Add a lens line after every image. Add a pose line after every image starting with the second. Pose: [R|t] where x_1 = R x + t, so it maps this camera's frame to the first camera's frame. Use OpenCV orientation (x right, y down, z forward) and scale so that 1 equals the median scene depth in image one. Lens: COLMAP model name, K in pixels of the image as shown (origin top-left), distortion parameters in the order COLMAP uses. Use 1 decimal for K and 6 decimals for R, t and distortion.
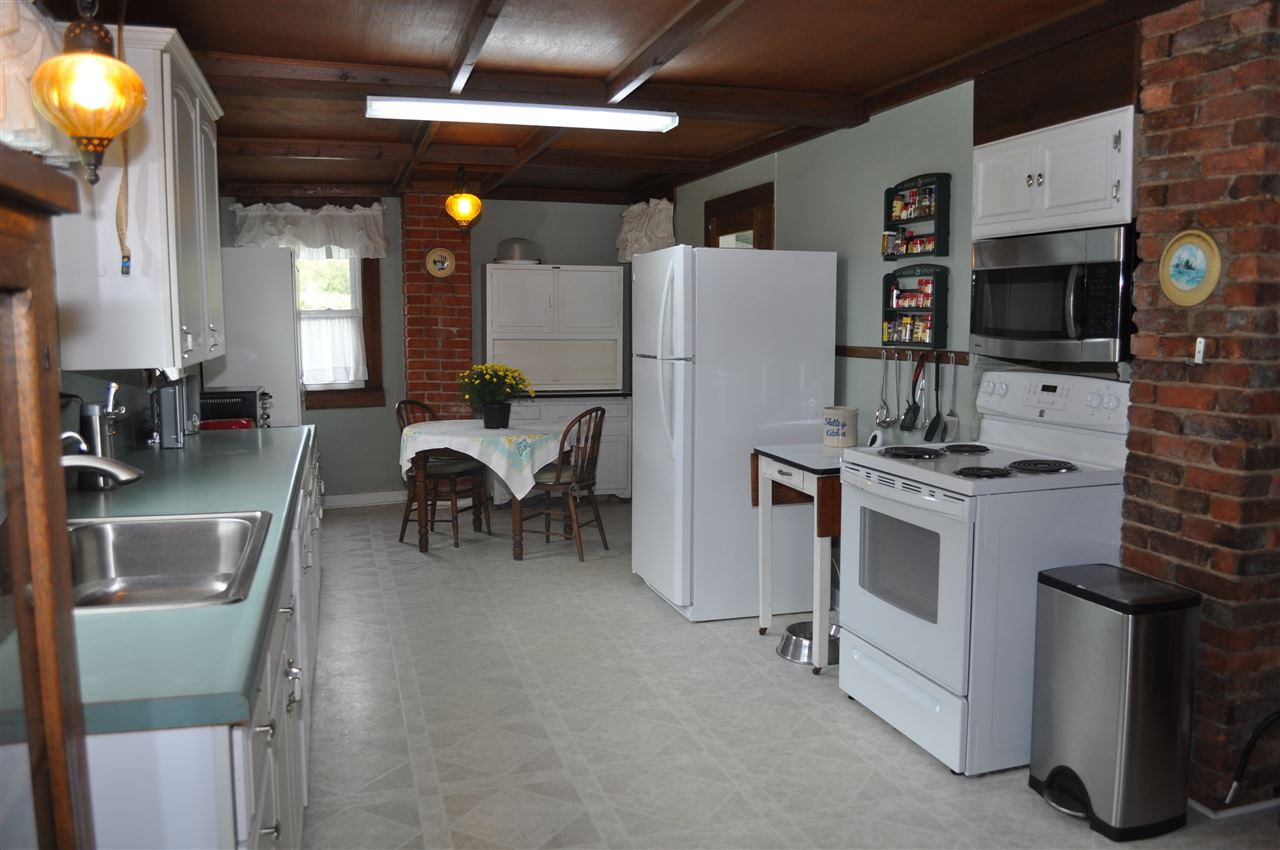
lens RADIAL K [[1005.9, 0, 647.3], [0, 1005.9, 424.4], [0, 0, 1]] dist [-0.065549, -0.008830]
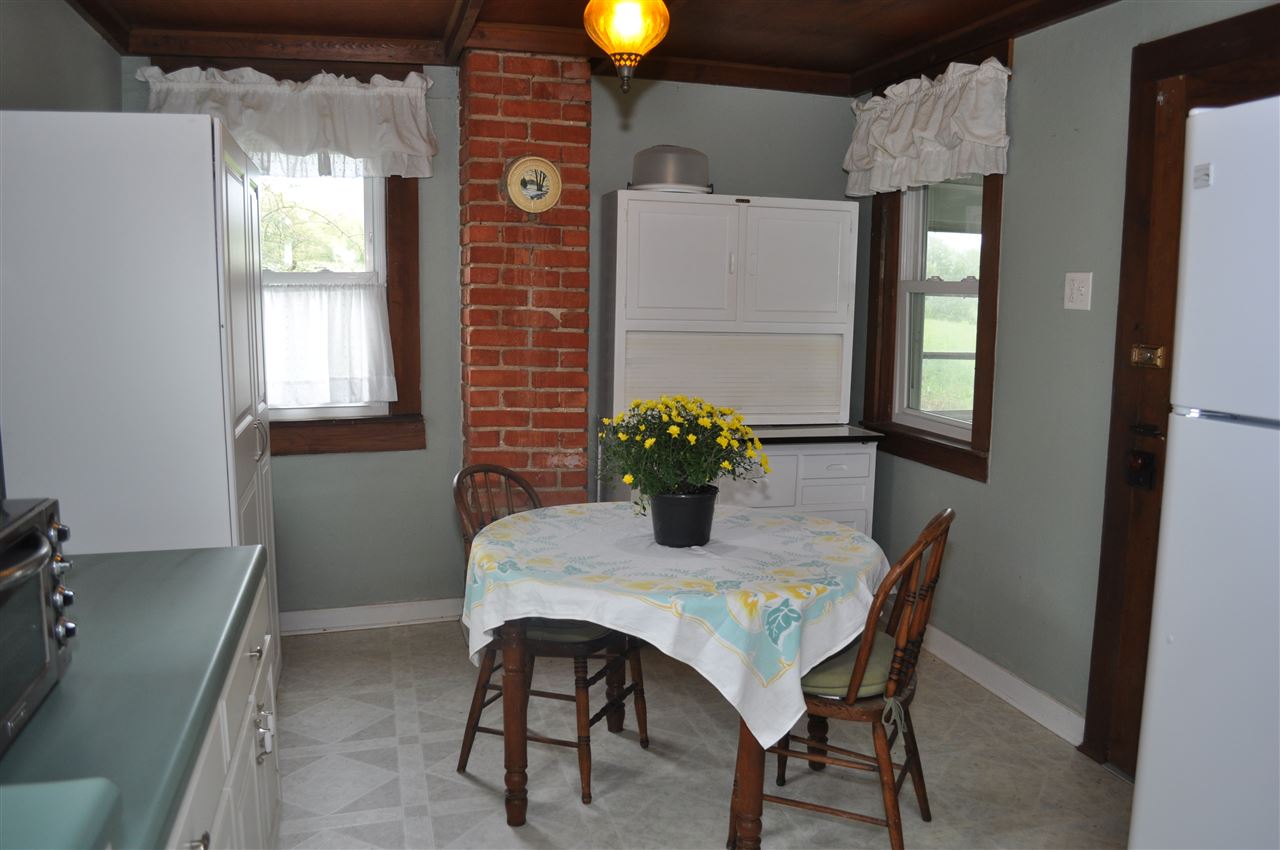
lens RADIAL K [[1005.9, 0, 647.3], [0, 1005.9, 424.4], [0, 0, 1]] dist [-0.065549, -0.008830]
pose [[0.999391, 0.017320, -0.030278, -0.129639], [-0.016628, 0.999598, 0.022975, -0.048953], [0.030664, -0.022457, 0.999277, 0.475343]]
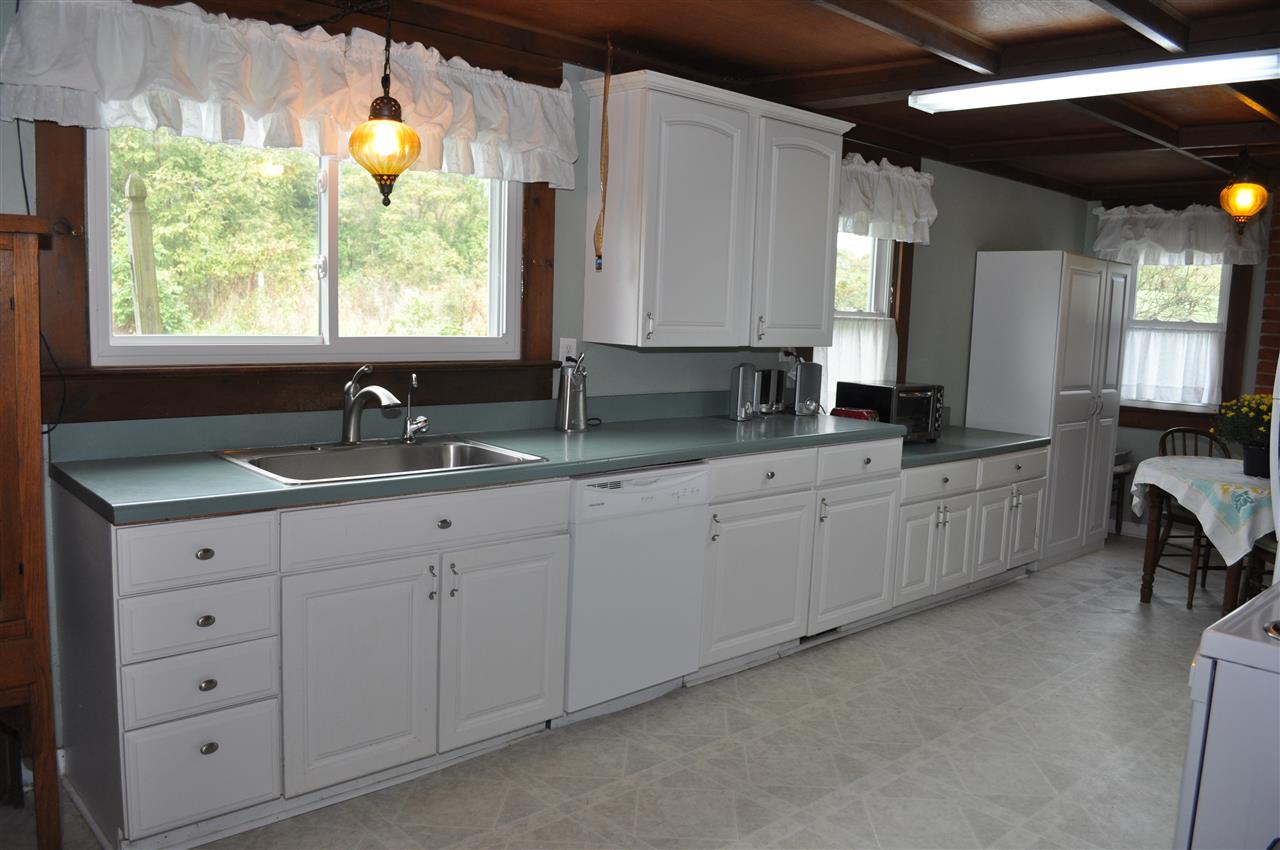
lens RADIAL K [[1005.9, 0, 647.3], [0, 1005.9, 424.4], [0, 0, 1]] dist [-0.065549, -0.008830]
pose [[0.444348, 0.127106, -0.886791, 0.266759], [-0.138331, 0.987746, 0.072262, -0.021687], [0.885110, 0.090561, 0.456486, 0.183155]]
